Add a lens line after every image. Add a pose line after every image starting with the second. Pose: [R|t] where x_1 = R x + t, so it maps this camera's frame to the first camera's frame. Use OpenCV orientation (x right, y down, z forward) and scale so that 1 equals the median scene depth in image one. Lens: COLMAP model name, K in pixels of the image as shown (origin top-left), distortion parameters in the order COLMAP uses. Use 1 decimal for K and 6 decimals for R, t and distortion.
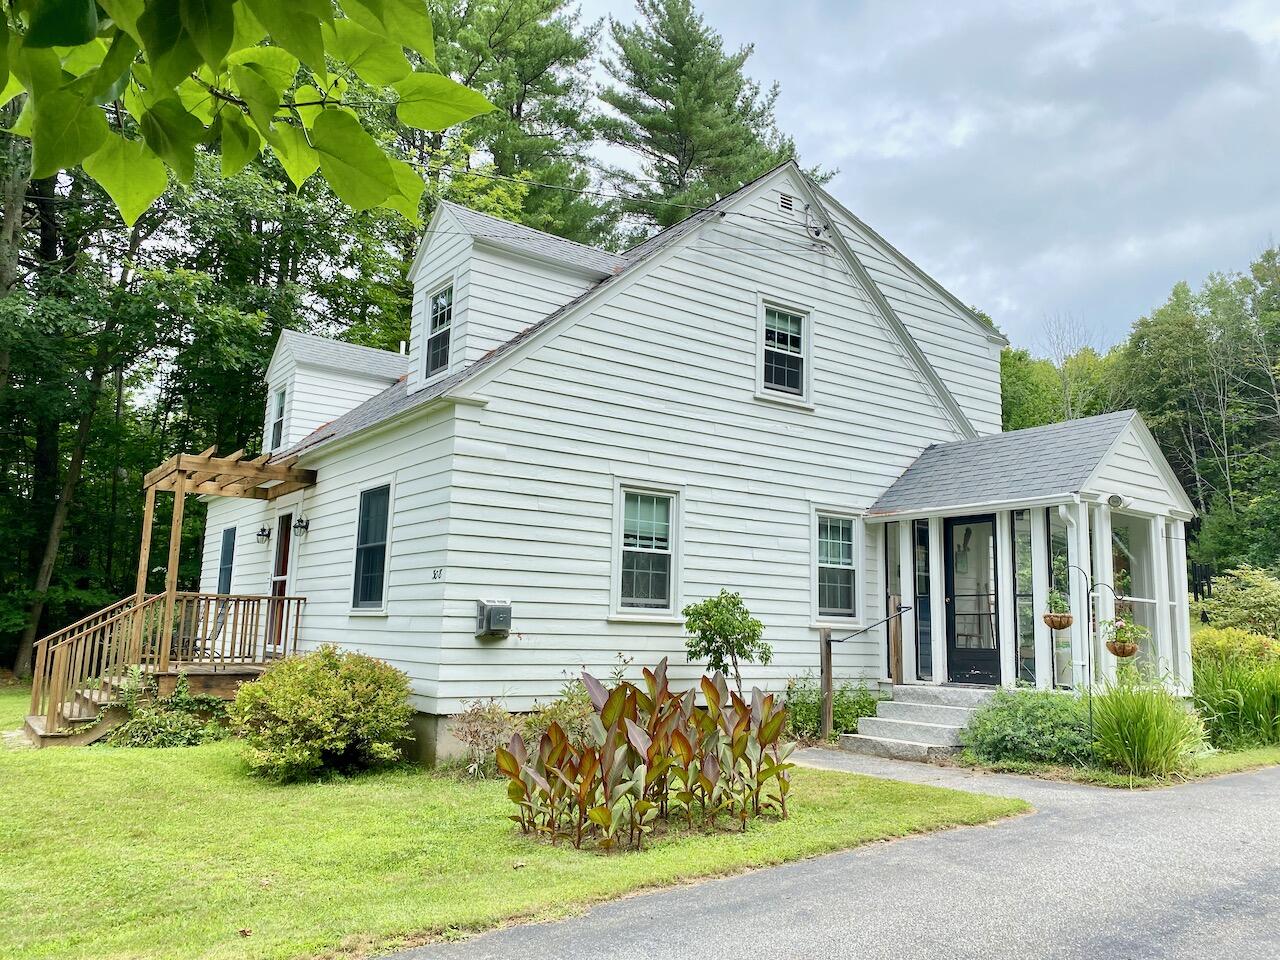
lens RADIAL K [[976.1, 0, 640.0], [0, 976.1, 480.0], [0, 0, 1]] dist [0.062980, -0.079632]
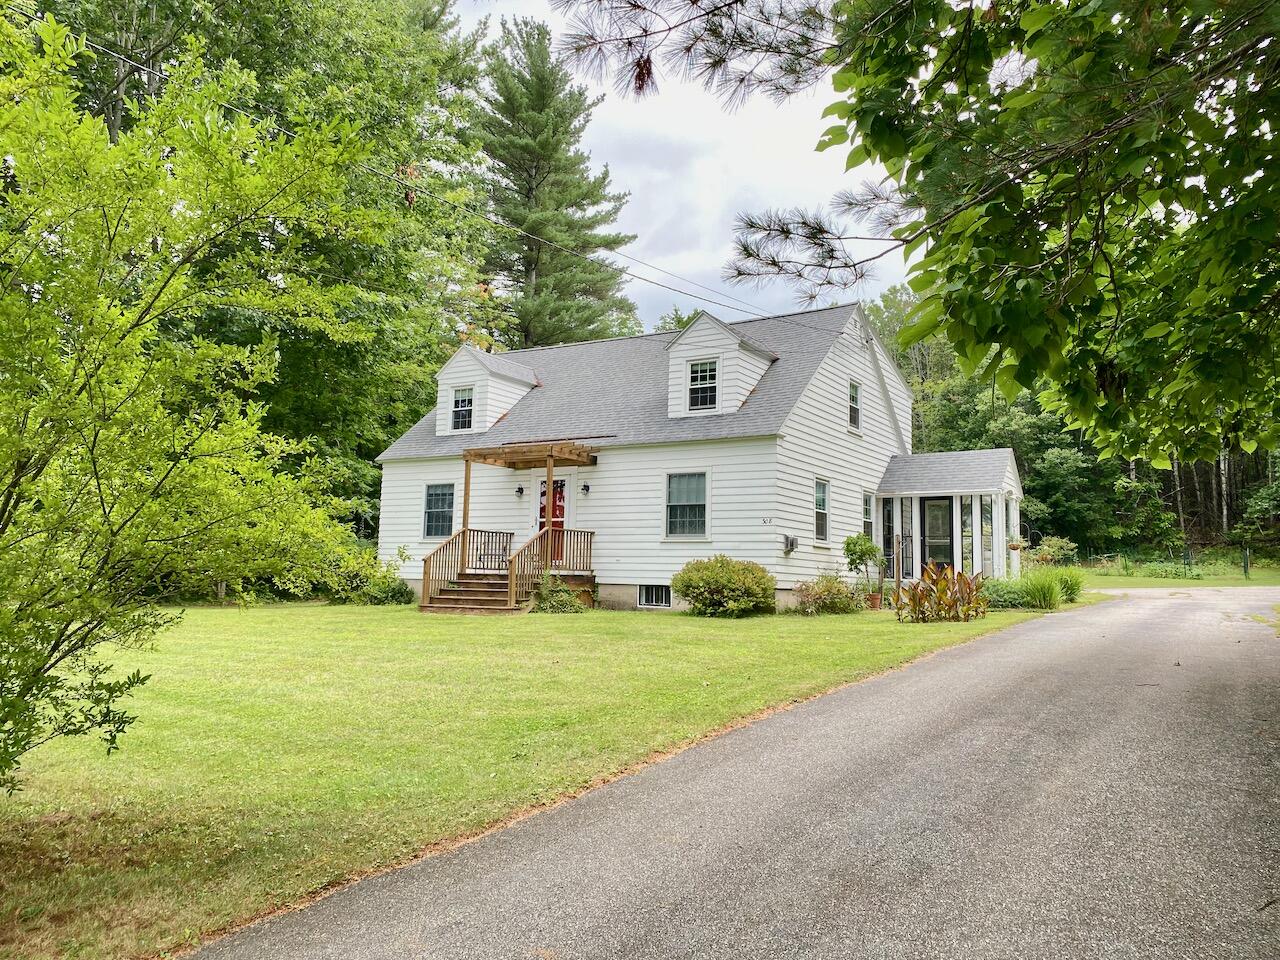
lens RADIAL K [[979.0, 0, 606.6], [0, 979.0, 476.2], [0, 0, 1]] dist [0.057275, -0.082637]
pose [[0.932941, 0.037123, 0.358110, -0.984625], [-0.055644, 0.997586, 0.041548, -0.049622], [-0.355703, -0.058689, 0.932755, -0.607685]]
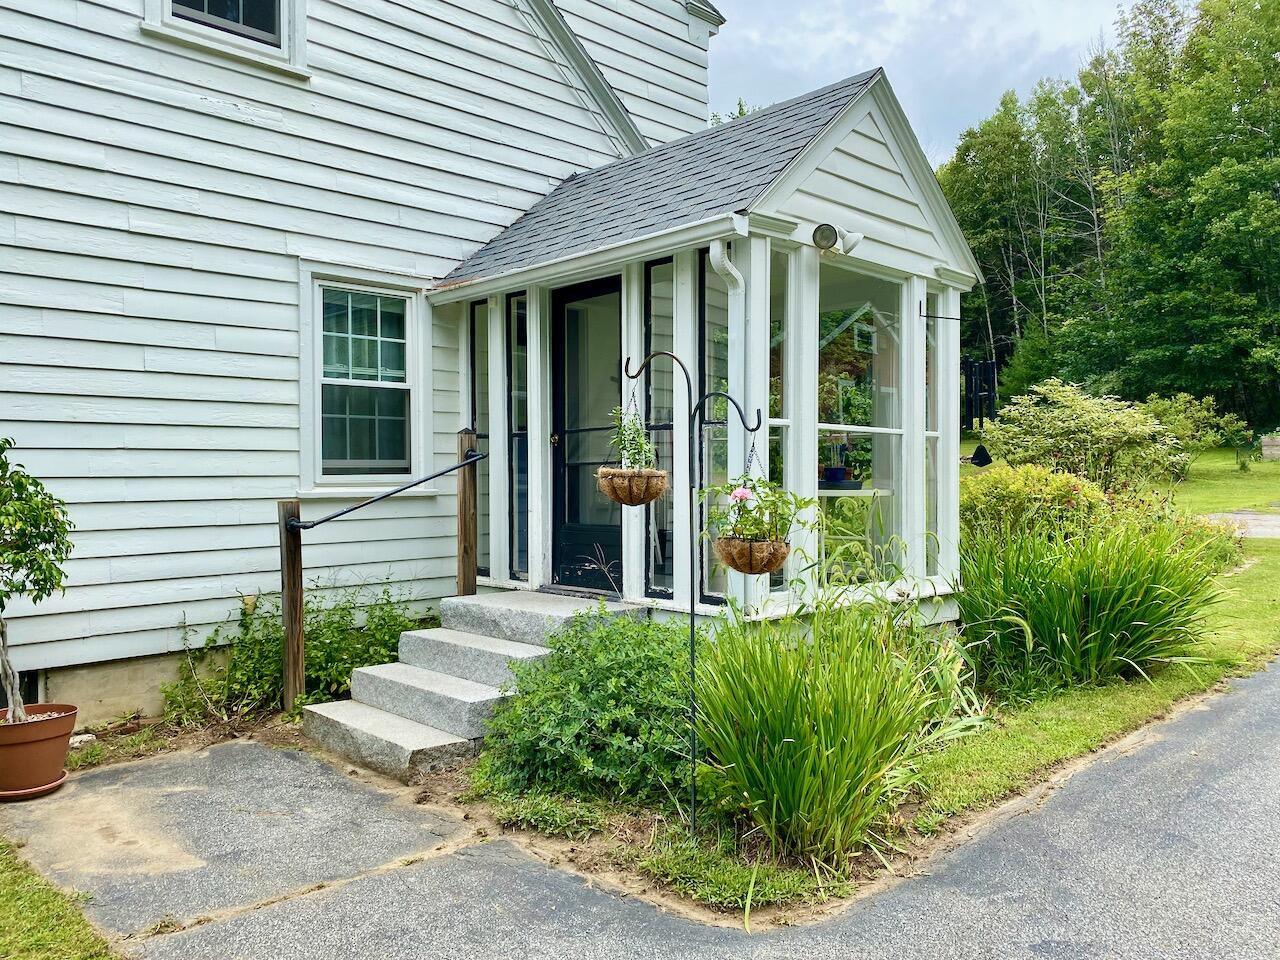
lens RADIAL K [[971.4, 0, 640.0], [0, 971.4, 480.0], [0, 0, 1]] dist [0.002835, 0.000196]
pose [[0.989066, -0.031262, 0.144119, 0.279917], [0.007151, 0.986290, 0.164864, 0.054913], [-0.147297, -0.162031, 0.975730, 0.455821]]
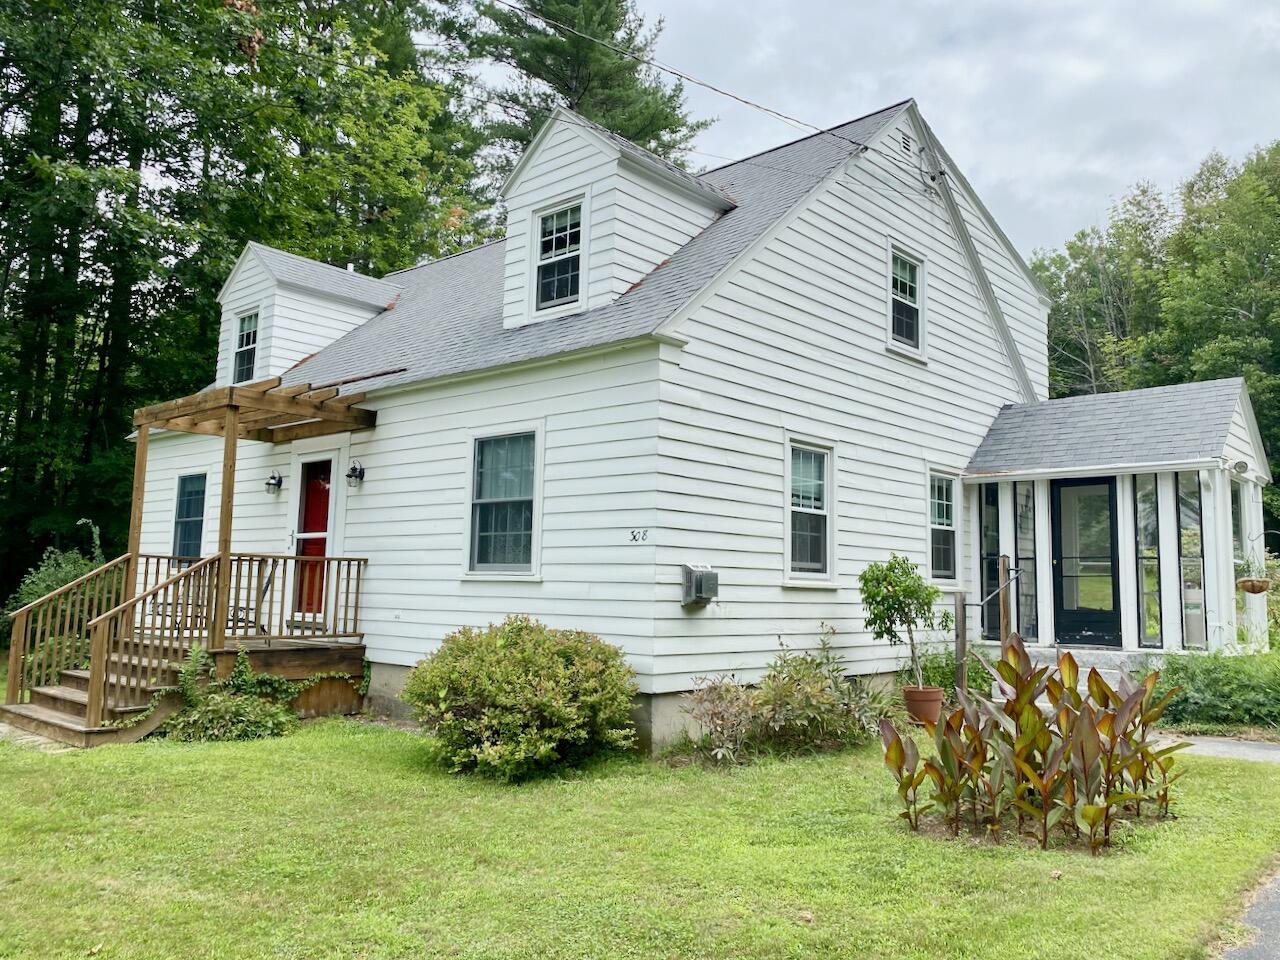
lens RADIAL K [[997.7, 0, 646.9], [0, 997.7, 474.5], [0, 0, 1]] dist [0.069250, -0.097152]
pose [[0.975633, 0.018169, 0.218655, -0.313420], [-0.027972, 0.998734, 0.041820, 0.002469], [-0.217618, -0.046917, 0.974906, 0.099604]]
